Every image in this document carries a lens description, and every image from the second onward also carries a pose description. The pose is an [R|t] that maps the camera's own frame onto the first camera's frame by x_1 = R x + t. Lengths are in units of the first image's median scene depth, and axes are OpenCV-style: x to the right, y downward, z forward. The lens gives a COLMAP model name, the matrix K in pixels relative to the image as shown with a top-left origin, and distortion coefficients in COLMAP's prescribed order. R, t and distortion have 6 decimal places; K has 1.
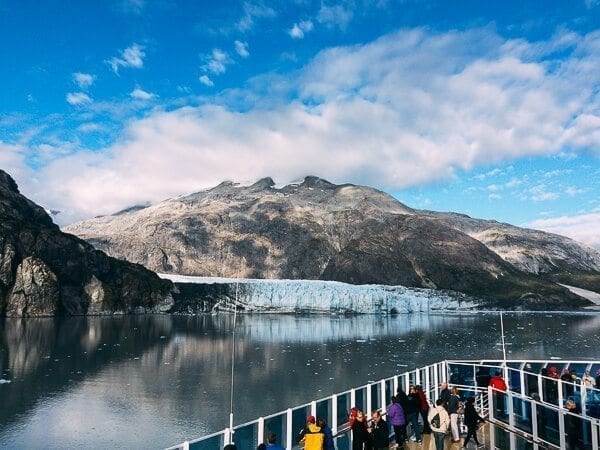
lens RADIAL K [[504.4, 0, 300.4], [0, 504.4, 222.7], [0, 0, 1]] dist [0.060460, -0.058316]
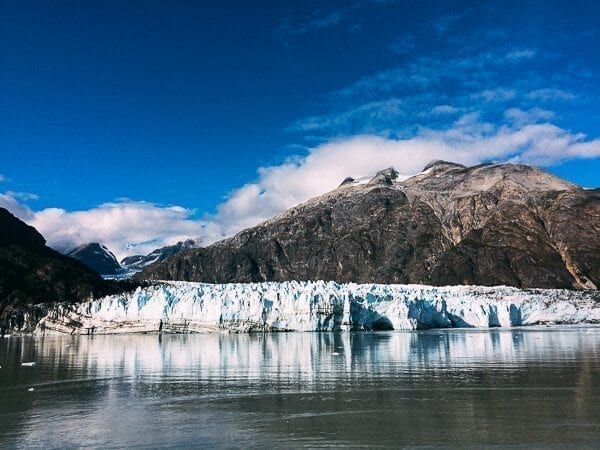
lens RADIAL K [[504.4, 0, 302.4], [0, 504.4, 225.9], [0, 0, 1]] dist [0.060460, -0.058316]
pose [[0.931882, -0.082752, -0.353196, 0.320591], [0.072715, 0.996484, -0.041619, 0.098010], [0.355398, 0.013101, 0.934623, 0.536361]]
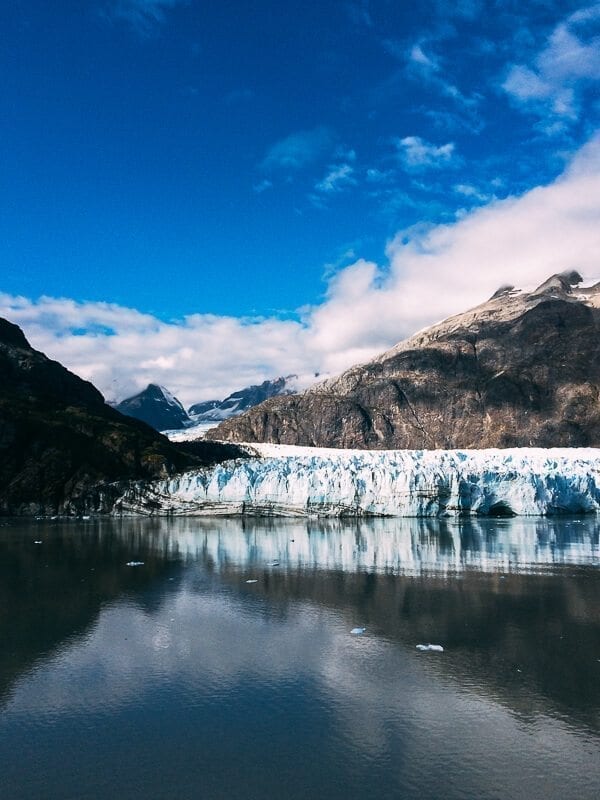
lens RADIAL K [[747.5, 0, 304.9], [0, 747.5, 398.8], [0, 0, 1]] dist [0.060186, 0.000000]
pose [[0.847584, -0.078746, -0.524787, 0.410454], [0.095597, 0.995407, 0.005036, 0.069268], [0.521980, -0.054436, 0.851219, 0.420367]]
